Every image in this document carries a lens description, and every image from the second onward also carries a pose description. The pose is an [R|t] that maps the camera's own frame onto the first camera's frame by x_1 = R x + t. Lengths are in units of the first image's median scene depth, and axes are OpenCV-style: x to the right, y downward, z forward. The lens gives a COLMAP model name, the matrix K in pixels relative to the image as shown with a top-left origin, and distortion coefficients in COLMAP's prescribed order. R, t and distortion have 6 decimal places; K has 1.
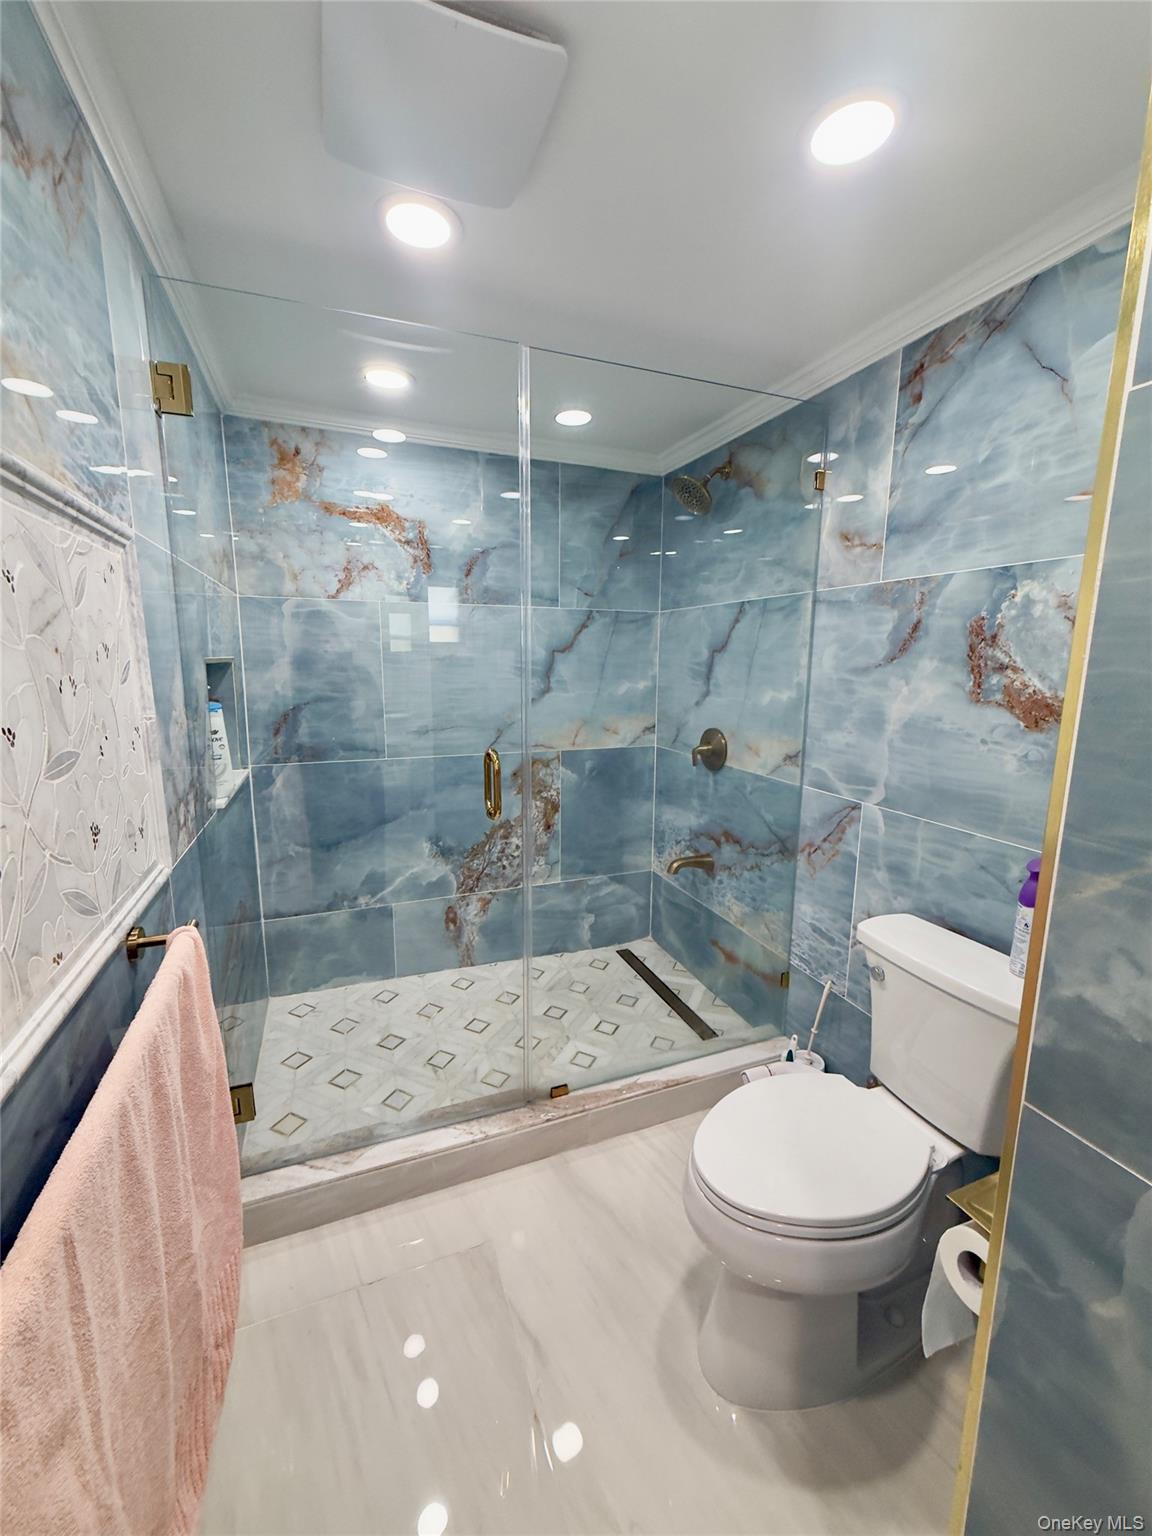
lens RADIAL K [[611.0, 0, 578.0], [0, 611.0, 760.3], [0, 0, 1]] dist [-0.001007, 0.000425]
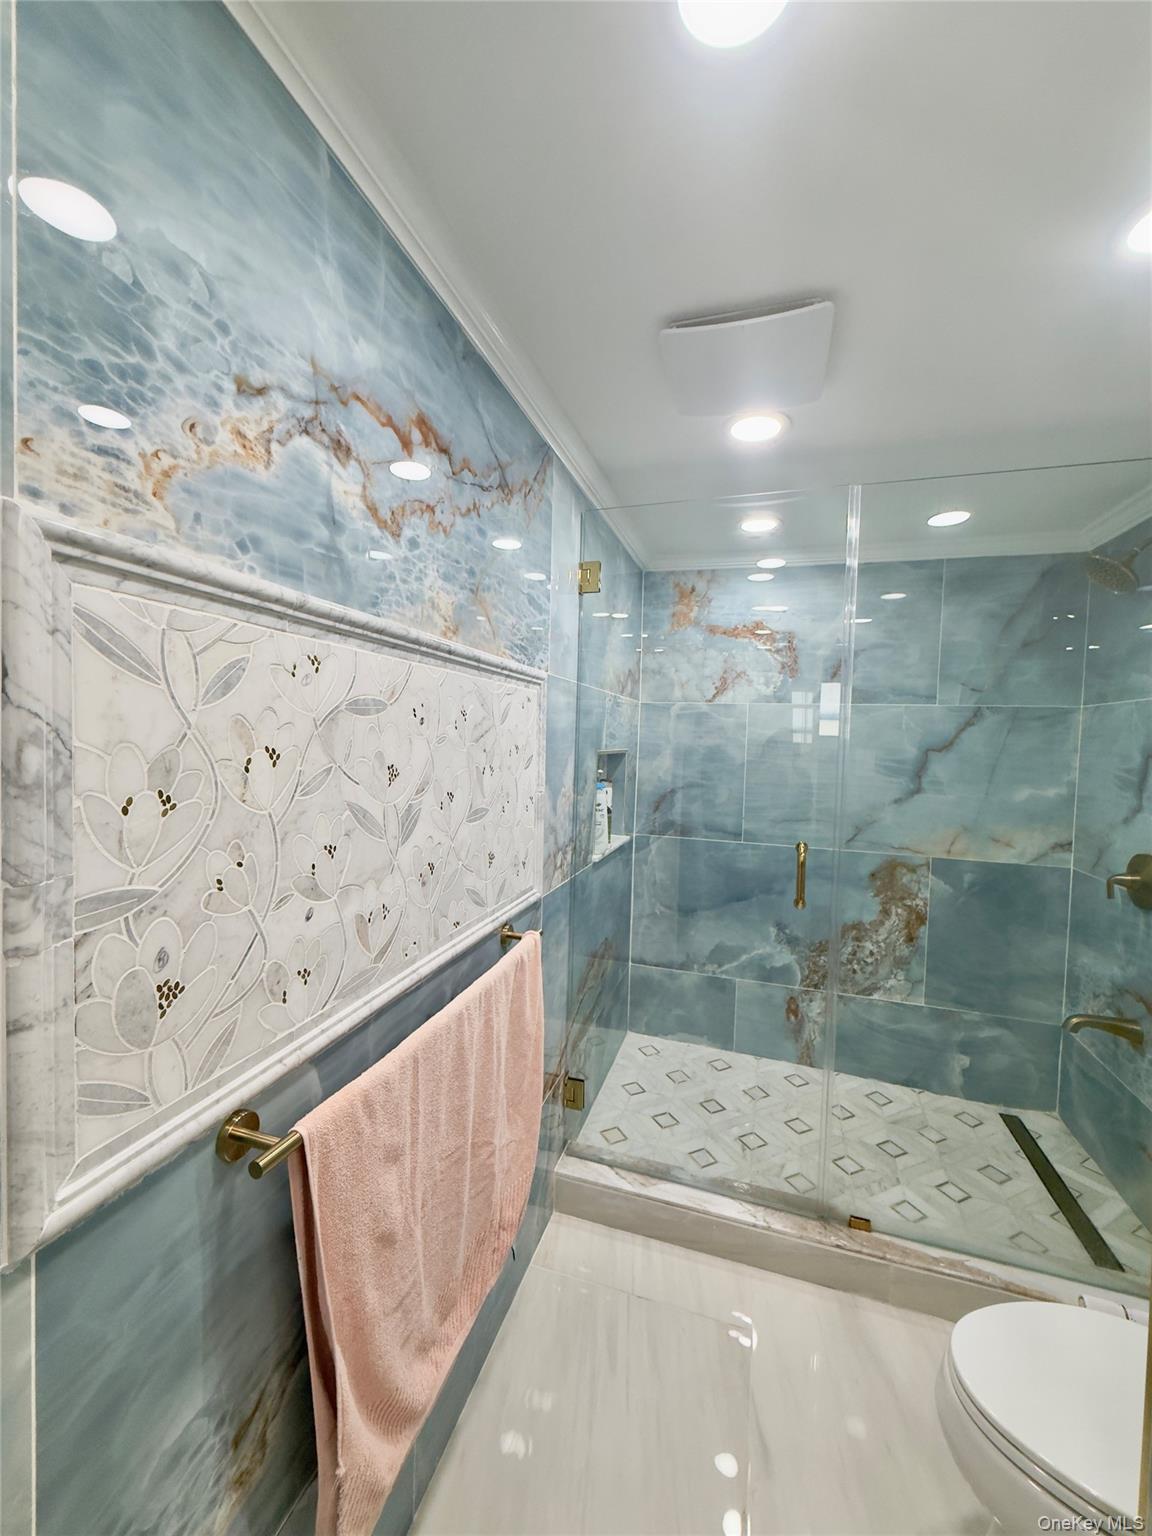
lens RADIAL K [[611.0, 0, 578.0], [0, 611.0, 760.3], [0, 0, 1]] dist [-0.001007, 0.000425]
pose [[0.779548, 0.037942, -0.625192, 0.142002], [-0.125955, 0.987269, -0.097137, -0.004054], [0.613547, 0.154469, 0.774402, -0.062331]]
